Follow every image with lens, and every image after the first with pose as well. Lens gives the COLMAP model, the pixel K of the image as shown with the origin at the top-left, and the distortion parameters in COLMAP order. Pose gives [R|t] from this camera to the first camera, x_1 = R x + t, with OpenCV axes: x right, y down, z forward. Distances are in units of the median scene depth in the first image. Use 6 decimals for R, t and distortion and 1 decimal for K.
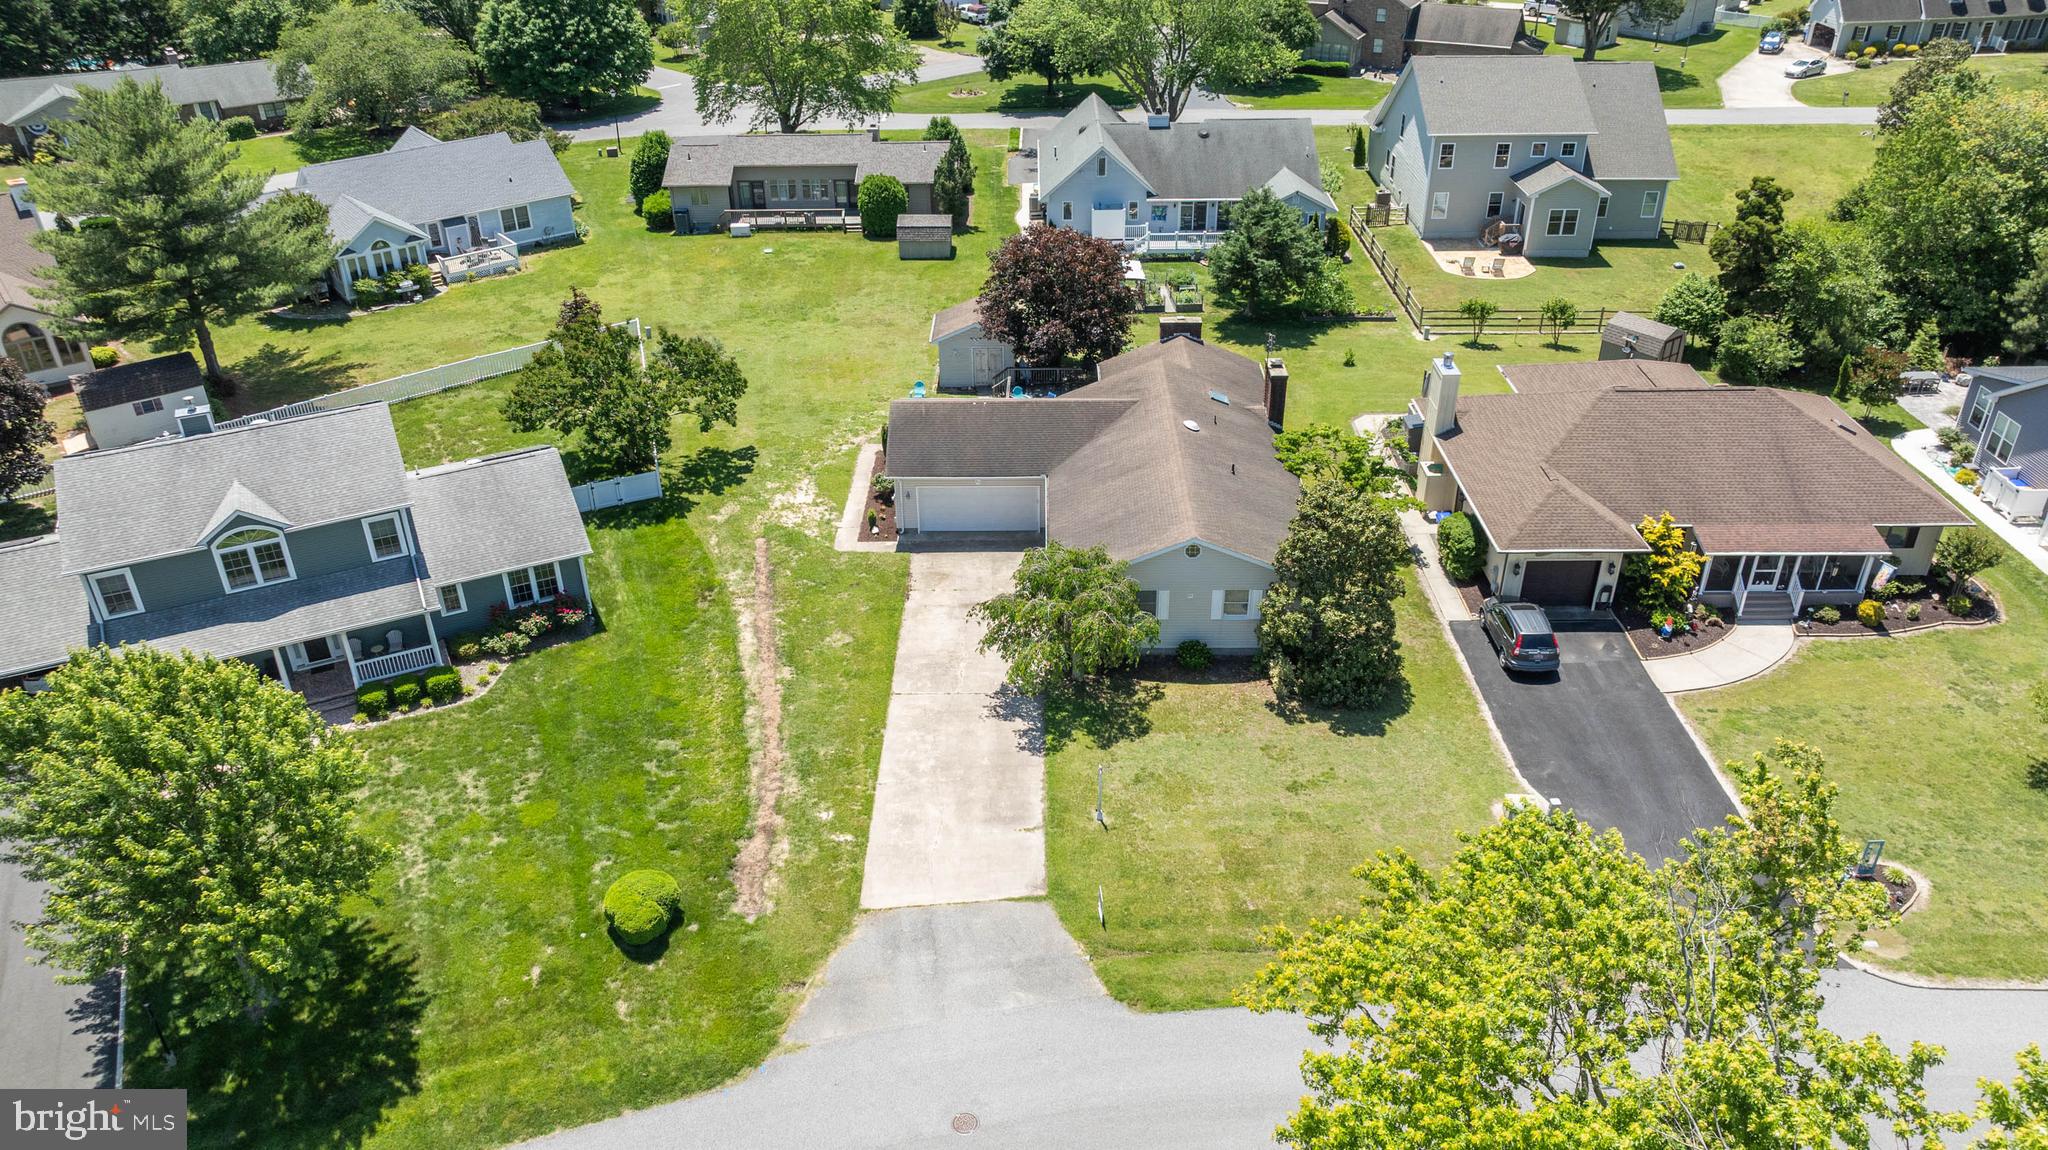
lens RADIAL K [[1478.5, 0, 1027.6], [0, 1478.5, 575.1], [0, 0, 1]] dist [-0.034878, 0.028903]
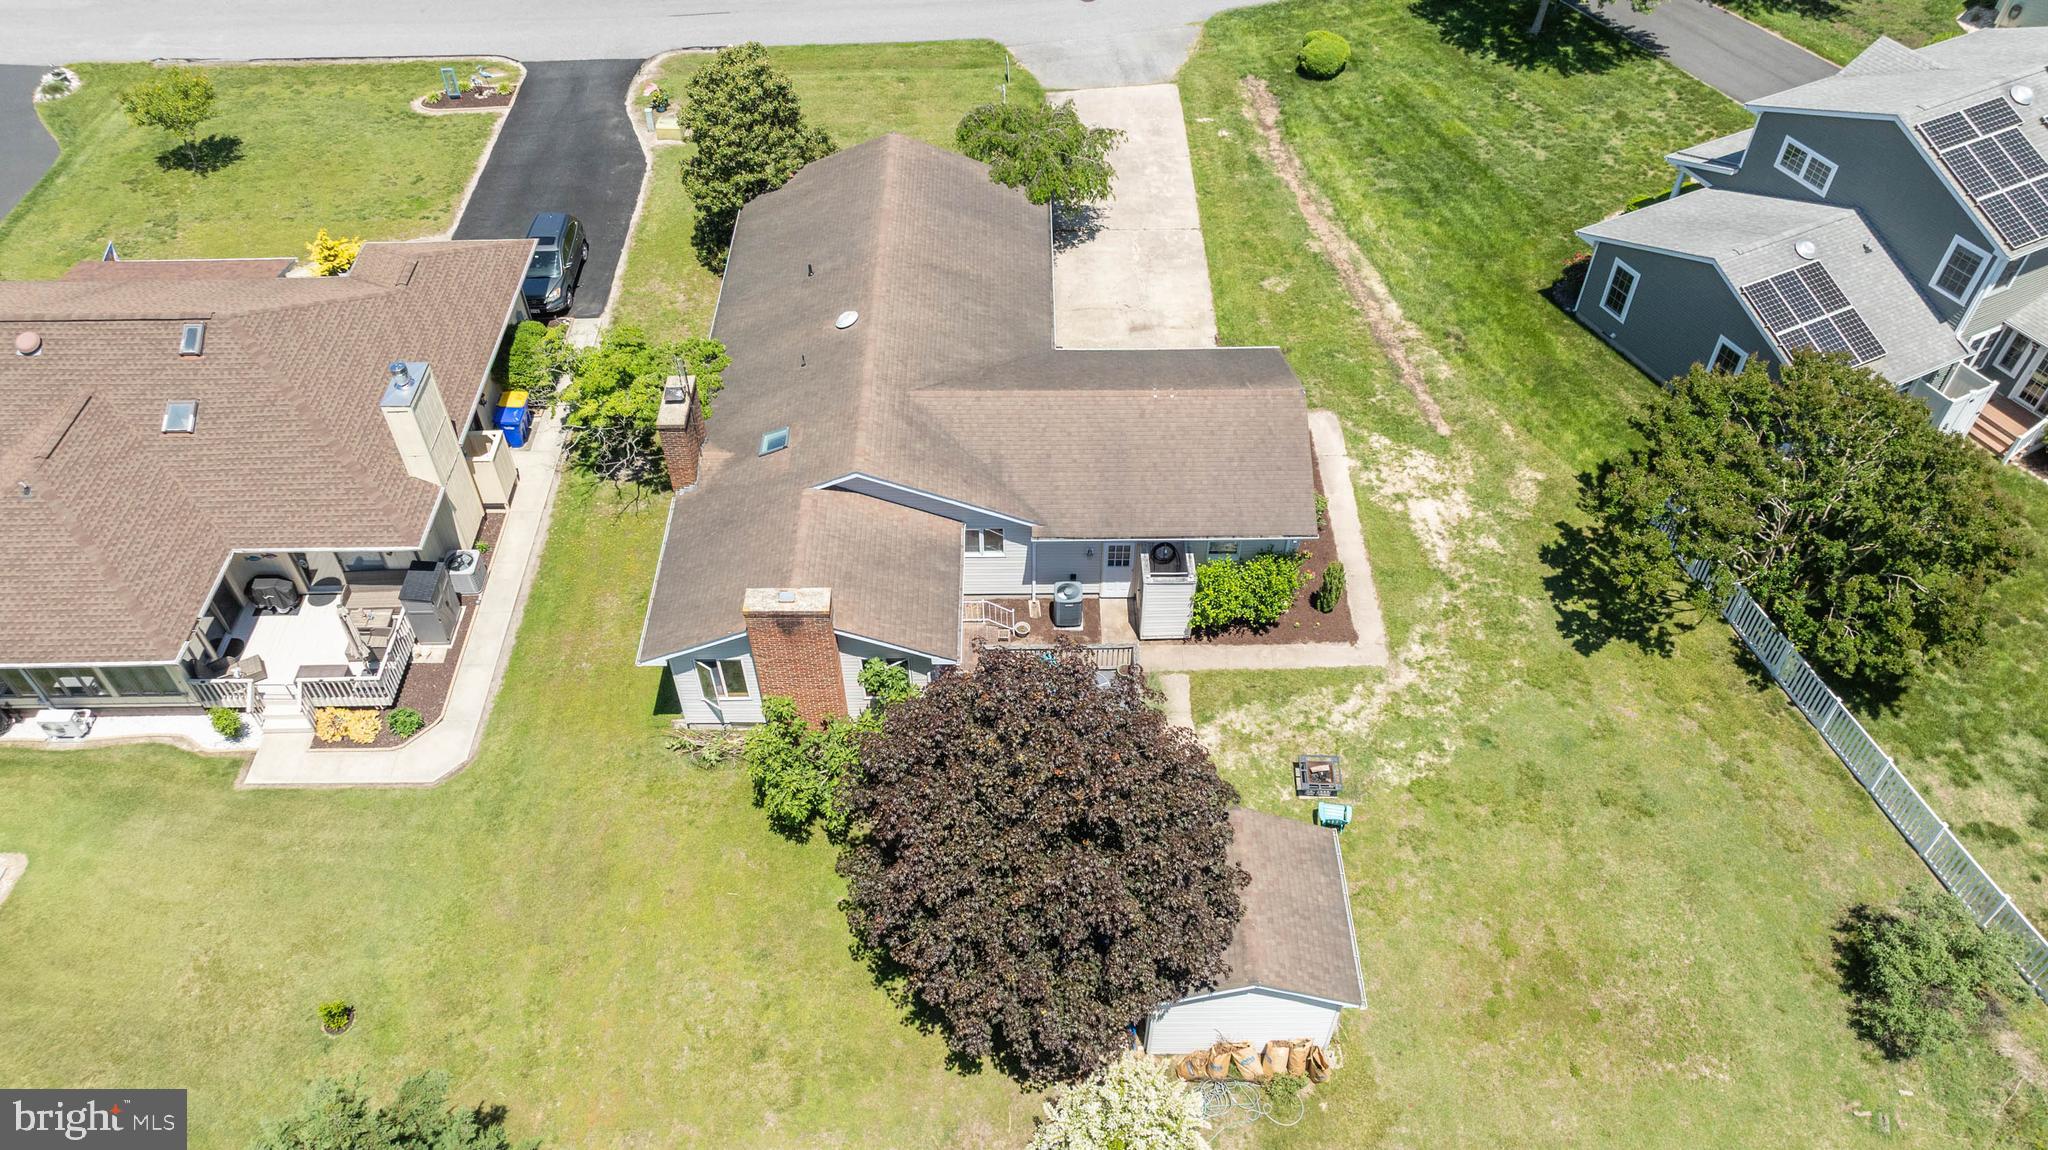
lens RADIAL K [[1478.5, 0, 1023.6], [0, 1478.5, 573.6], [0, 0, 1]] dist [-0.034878, 0.028903]
pose [[-0.999752, 0.021754, 0.004761, 0.031412], [0.009736, 0.234719, 0.972015, -0.867933], [0.020027, 0.971820, -0.234873, 1.487006]]
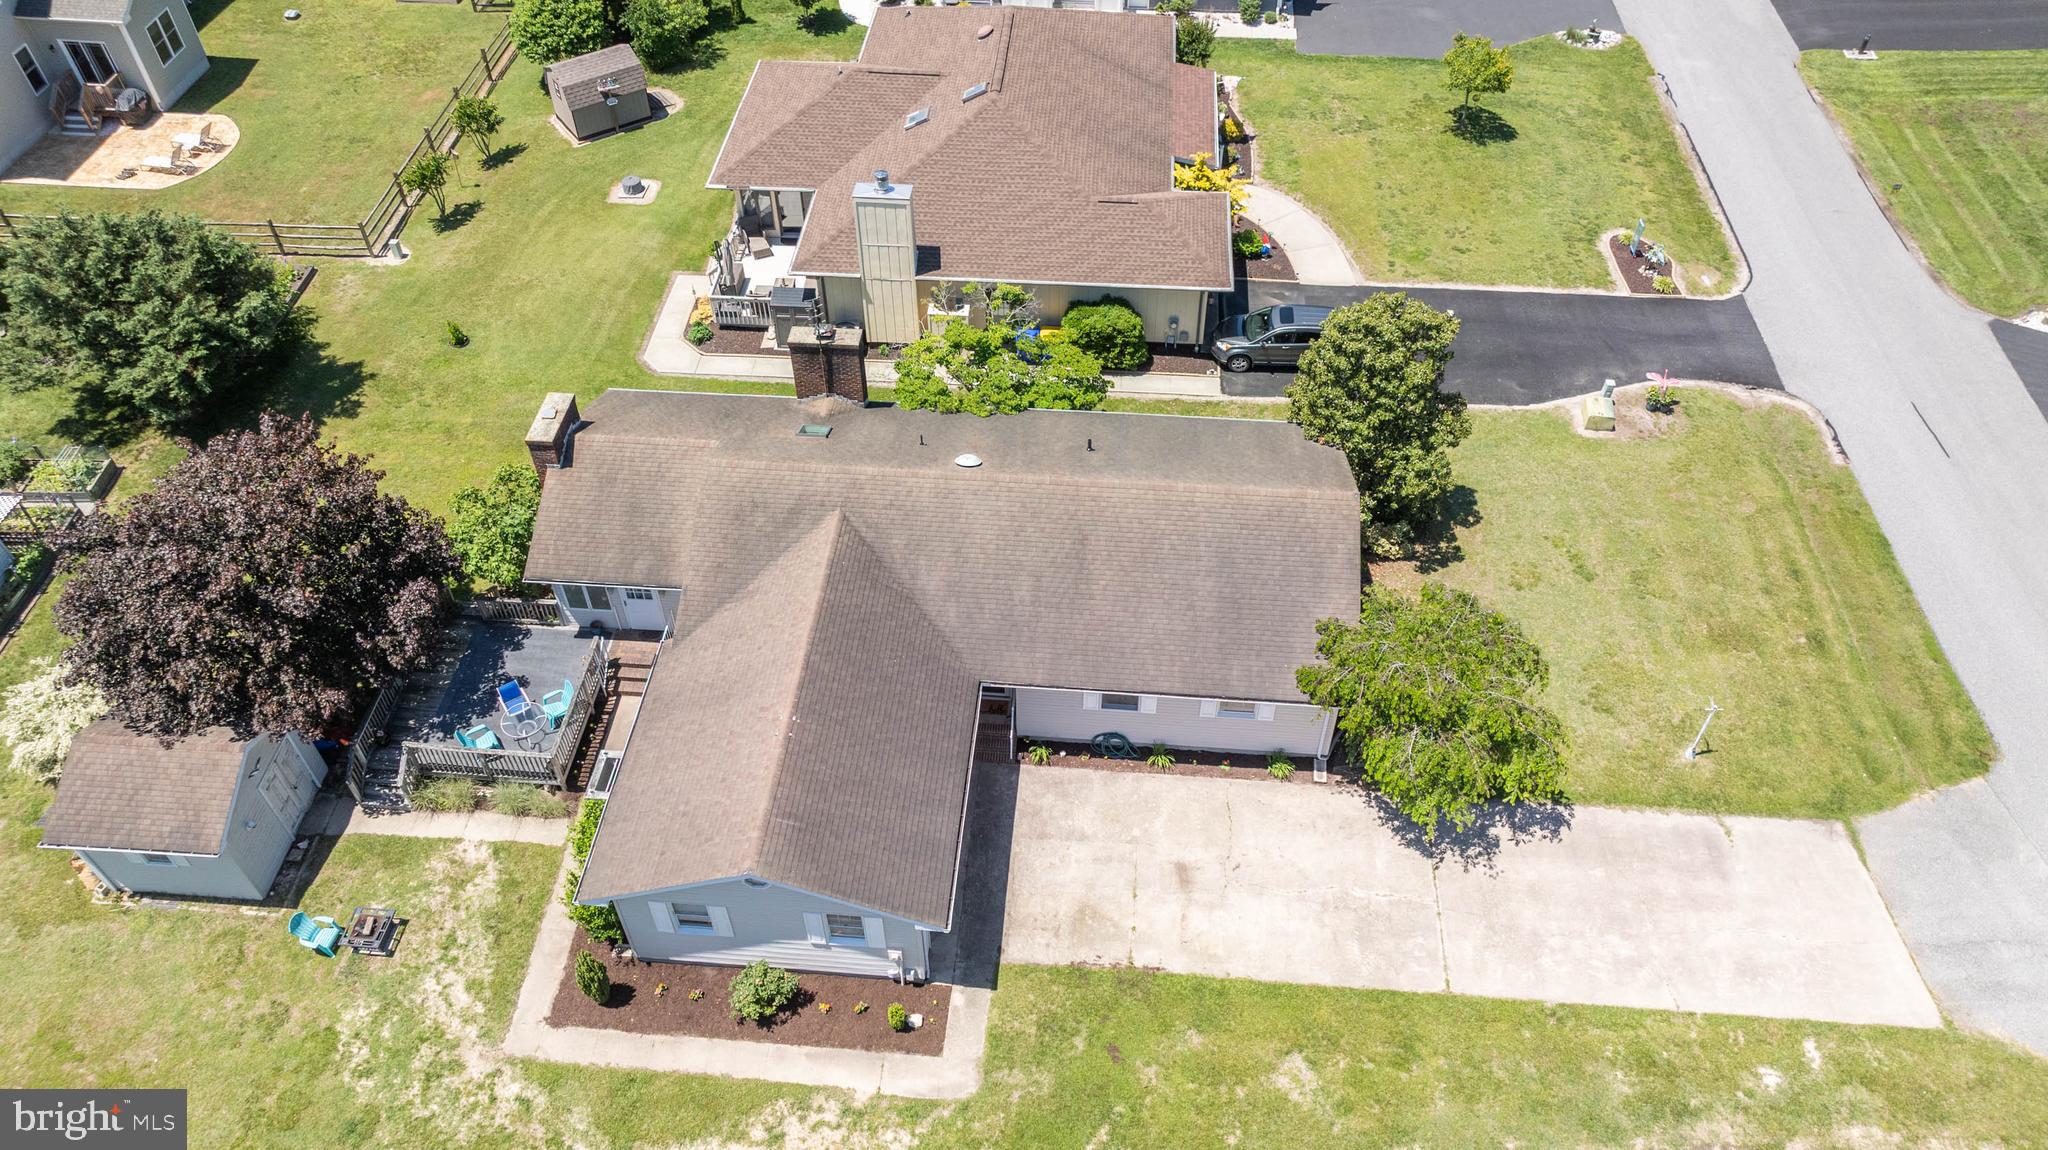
lens RADIAL K [[1478.5, 0, 1023.7], [0, 1478.5, 562.5], [0, 0, 1]] dist [-0.034878, 0.028903]
pose [[0.076533, -0.708862, 0.701183, -0.422455], [0.505309, 0.633819, 0.585607, -0.504661], [-0.859538, 0.309496, 0.406703, 0.852877]]
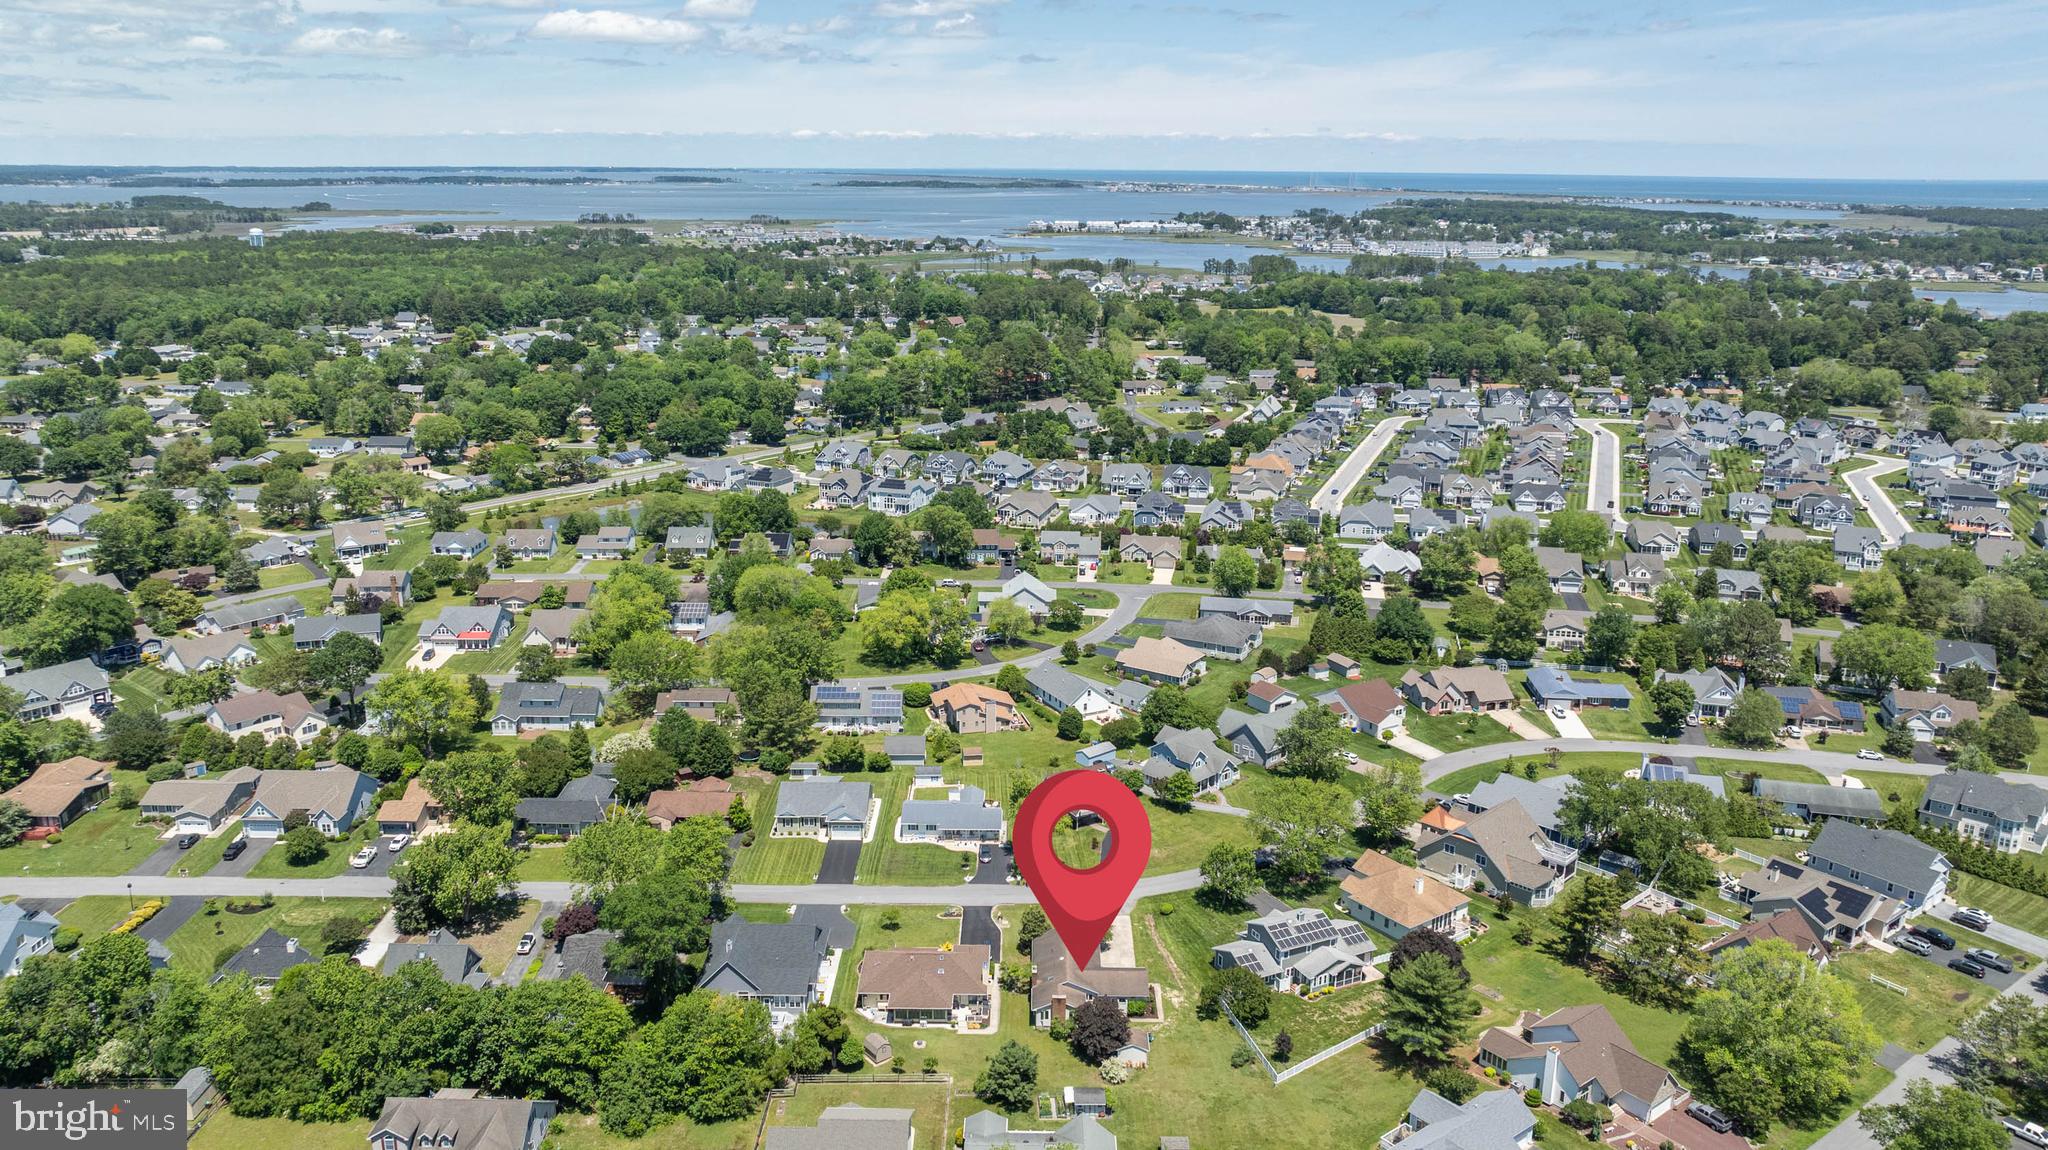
lens RADIAL K [[1478.5, 0, 1023.4], [0, 1478.5, 579.0], [0, 0, 1]] dist [-0.034878, 0.028903]
pose [[-0.999963, 0.001278, 0.008463, 0.202133], [0.006944, 0.699244, 0.714849, -3.903930], [-0.005004, 0.714882, -0.699227, 3.341418]]
